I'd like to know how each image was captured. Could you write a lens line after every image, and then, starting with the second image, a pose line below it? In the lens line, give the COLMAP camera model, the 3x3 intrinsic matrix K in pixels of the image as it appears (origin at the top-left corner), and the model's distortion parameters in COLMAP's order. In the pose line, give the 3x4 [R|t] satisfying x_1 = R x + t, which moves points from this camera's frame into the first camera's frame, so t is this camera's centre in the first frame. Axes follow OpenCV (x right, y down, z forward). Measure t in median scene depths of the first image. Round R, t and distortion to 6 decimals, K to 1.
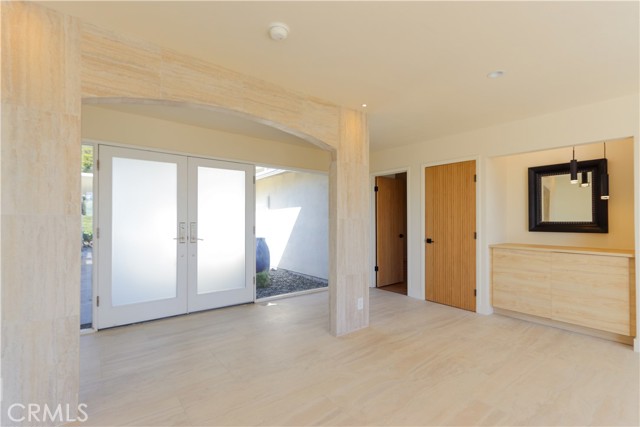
lens RADIAL K [[298.0, 0, 322.1], [0, 298.0, 216.7], [0, 0, 1]] dist [-0.000328, 0.002603]
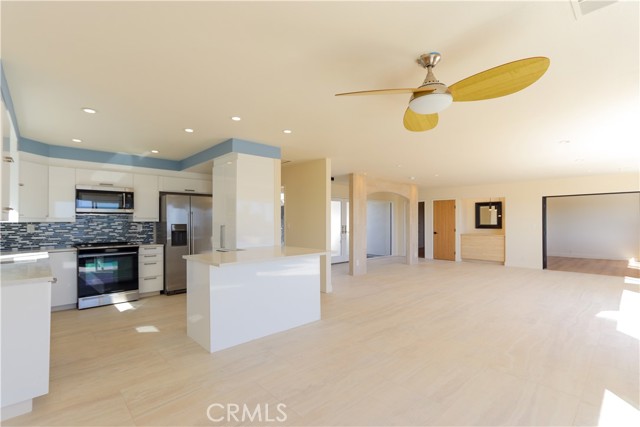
lens RADIAL K [[298.0, 0, 321.8], [0, 298.0, 220.9], [0, 0, 1]] dist [-0.000328, 0.002603]
pose [[0.996248, -0.001006, 0.086535, -0.908641], [0.000371, 0.999973, 0.007350, -0.036515], [-0.086540, -0.007290, 0.996222, -1.551411]]
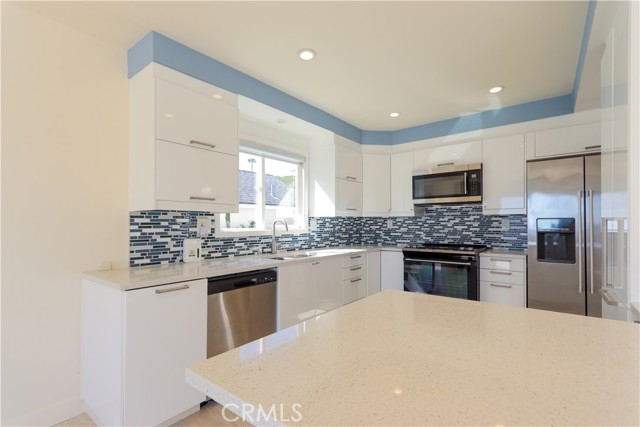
lens RADIAL K [[298.0, 0, 320.1], [0, 298.0, 221.5], [0, 0, 1]] dist [-0.000328, 0.002603]
pose [[0.237065, -0.003543, -0.971487, -0.910603], [0.014167, 0.999900, -0.000189, -0.009257], [0.971390, -0.013719, 0.237092, -0.741495]]
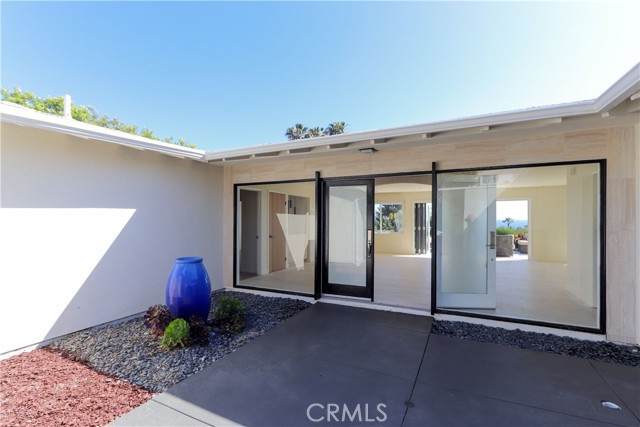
lens RADIAL K [[298.0, 0, 315.8], [0, 298.0, 214.6], [0, 0, 1]] dist [-0.000328, 0.002603]
pose [[-0.414241, 0.003670, 0.910160, -1.627181], [-0.013653, 0.999854, -0.010246, -0.036608], [-0.910065, -0.016671, -0.414130, 1.870864]]
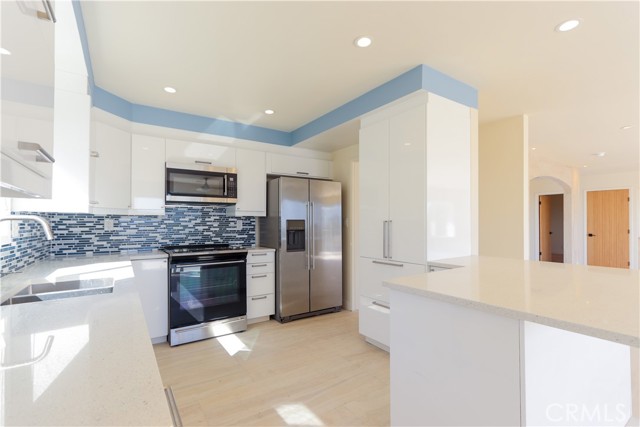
lens RADIAL K [[298.0, 0, 321.0], [0, 298.0, 220.0], [0, 0, 1]] dist [-0.000328, 0.002603]
pose [[0.997240, 0.001355, -0.074237, -1.329517], [-0.001020, 0.999989, 0.004550, -0.013771], [0.074242, -0.004462, 0.997230, -1.025380]]
